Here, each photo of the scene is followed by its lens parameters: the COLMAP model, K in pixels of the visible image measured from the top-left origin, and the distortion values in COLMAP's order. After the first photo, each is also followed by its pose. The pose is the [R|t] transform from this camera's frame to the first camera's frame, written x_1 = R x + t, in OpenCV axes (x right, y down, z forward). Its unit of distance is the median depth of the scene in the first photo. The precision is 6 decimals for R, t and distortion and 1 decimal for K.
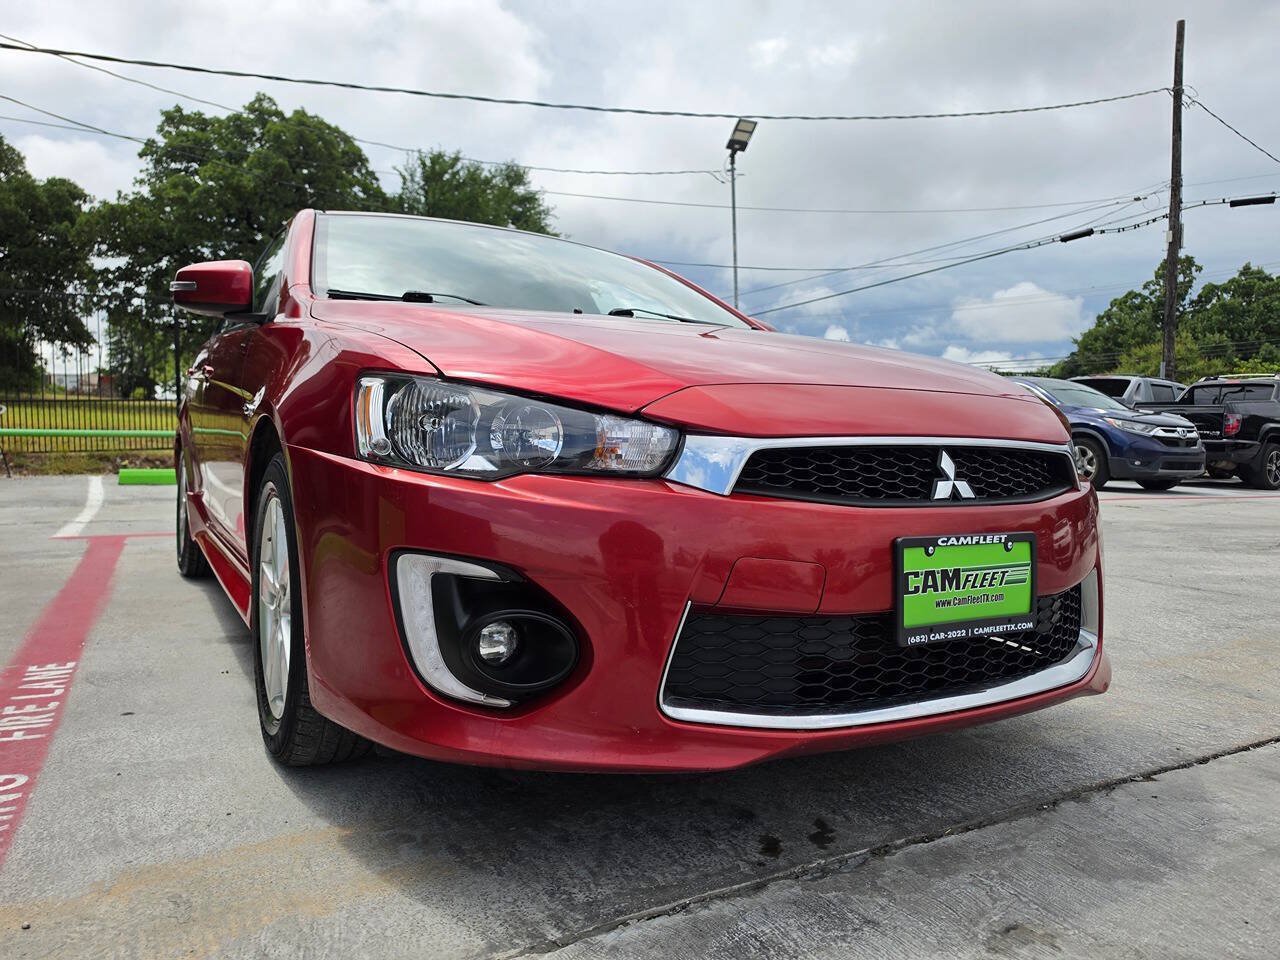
lens RADIAL K [[889.6, 0, 623.2], [0, 889.6, 466.0], [0, 0, 1]] dist [0.030020, -0.043801]
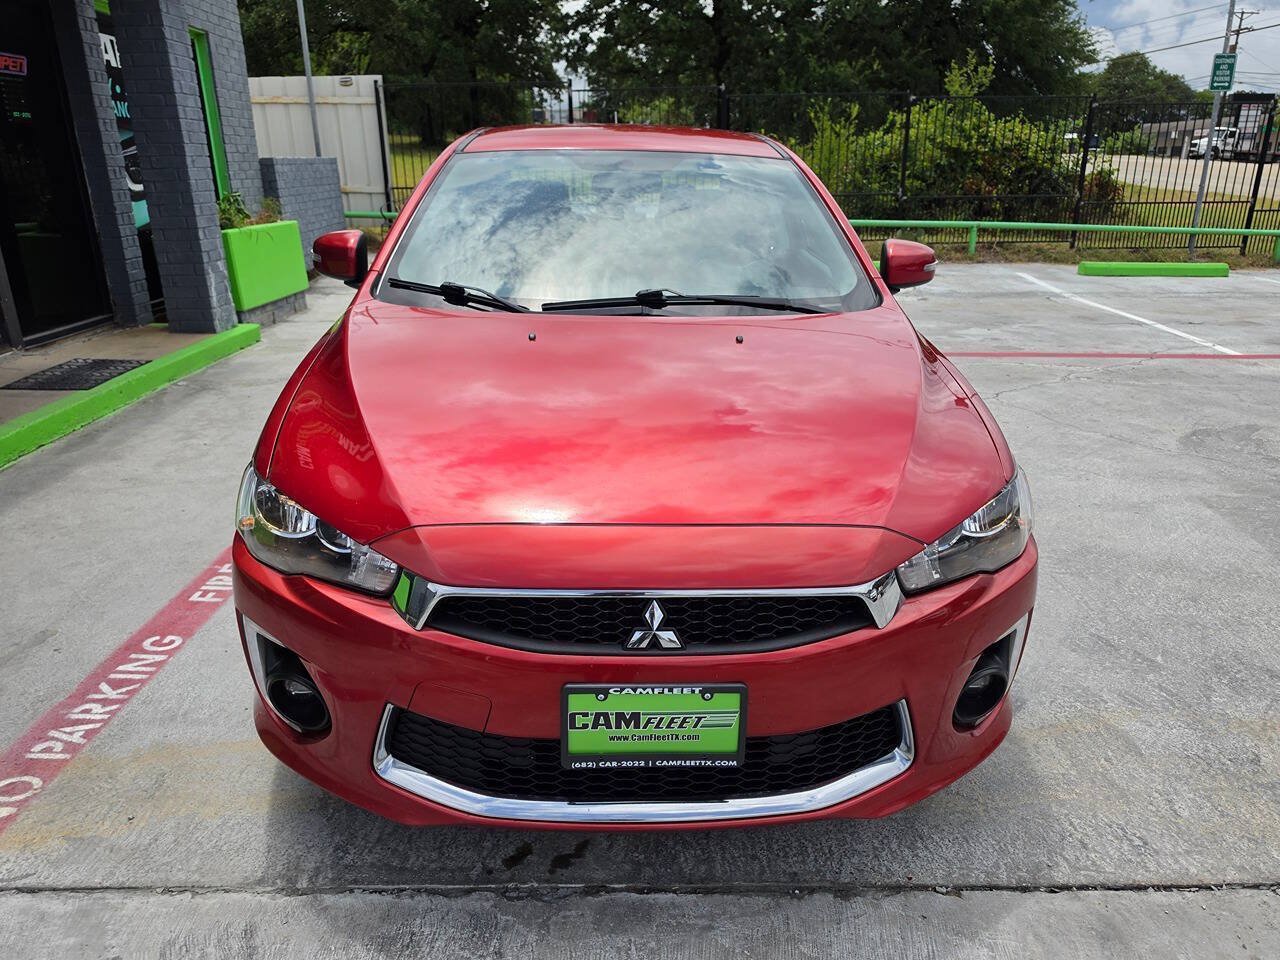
lens RADIAL K [[903.6, 0, 637.7], [0, 903.6, 484.5], [0, 0, 1]] dist [-0.002285, 0.001440]
pose [[0.886718, 0.153565, -0.436061, 0.149689], [-0.015242, 0.952418, 0.304413, -0.088470], [0.462060, -0.263282, 0.846867, 0.025374]]
